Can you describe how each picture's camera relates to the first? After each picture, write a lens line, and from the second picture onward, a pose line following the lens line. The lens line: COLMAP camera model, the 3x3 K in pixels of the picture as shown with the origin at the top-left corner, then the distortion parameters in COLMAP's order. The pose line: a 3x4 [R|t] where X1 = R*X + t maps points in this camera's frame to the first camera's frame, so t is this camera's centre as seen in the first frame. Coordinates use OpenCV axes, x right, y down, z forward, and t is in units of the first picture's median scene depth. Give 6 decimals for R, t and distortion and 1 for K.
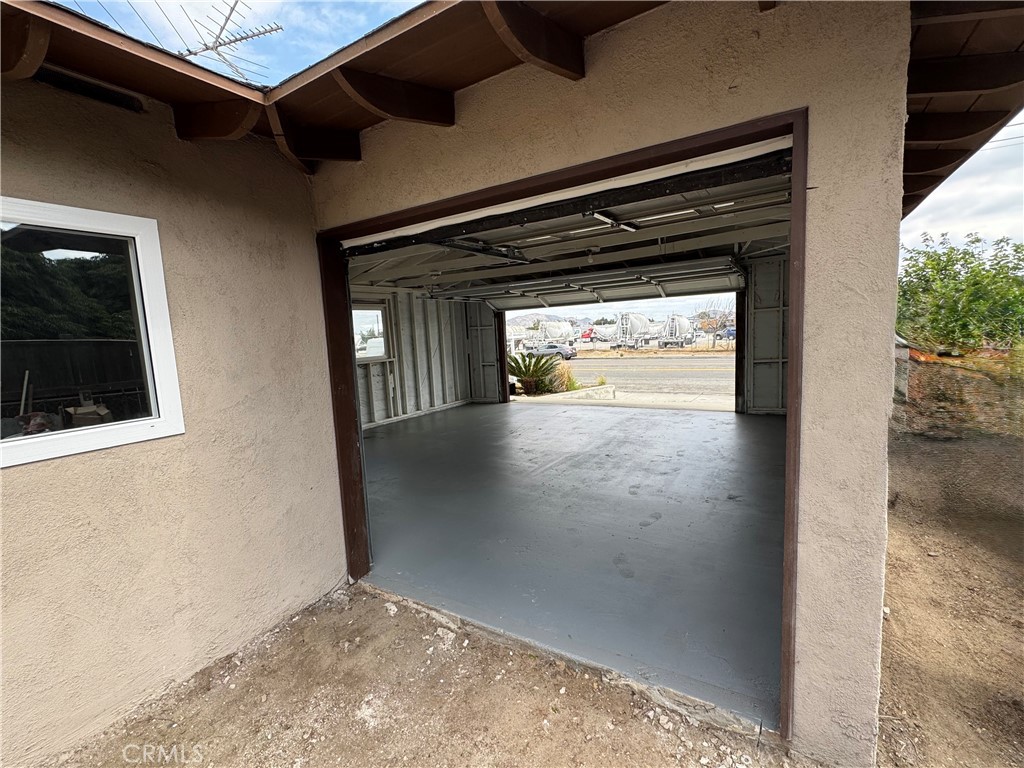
lens RADIAL K [[477.0, 0, 505.2], [0, 477.0, 381.9], [0, 0, 1]] dist [-0.001404, -0.000335]
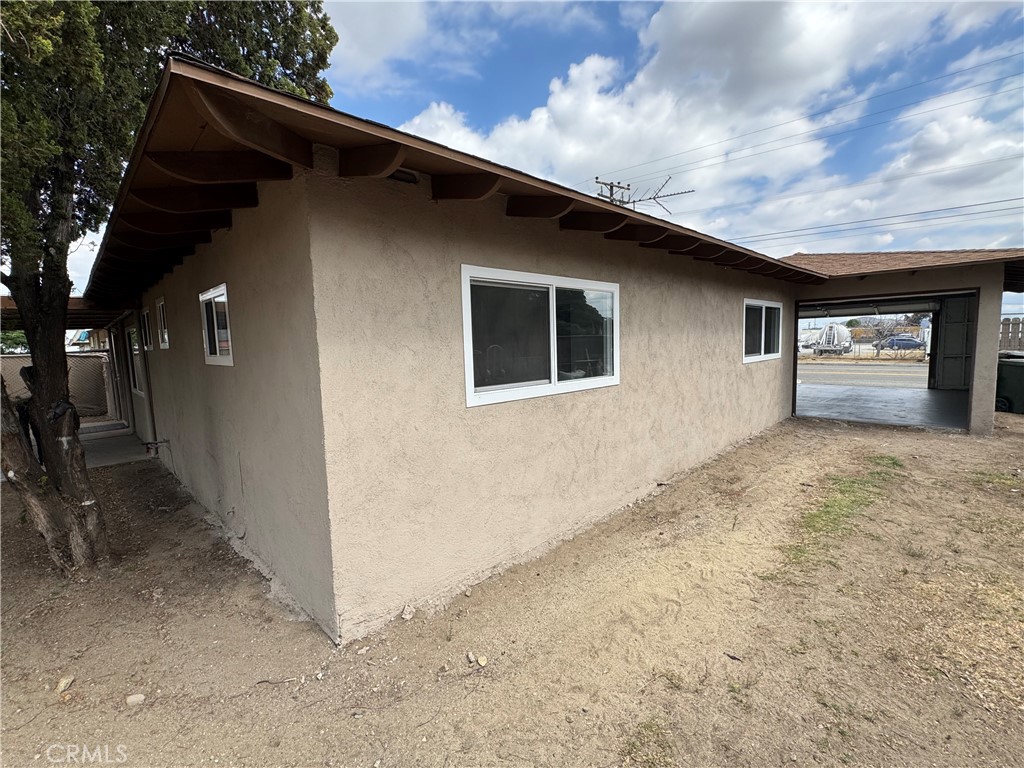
lens RADIAL K [[477.0, 0, 517.7], [0, 477.0, 391.6], [0, 0, 1]] dist [-0.001404, -0.000335]
pose [[0.975980, 0.034719, -0.215076, -0.076588], [-0.033079, 0.999390, 0.011222, 0.015396], [0.215334, -0.003838, 0.976533, -0.126377]]
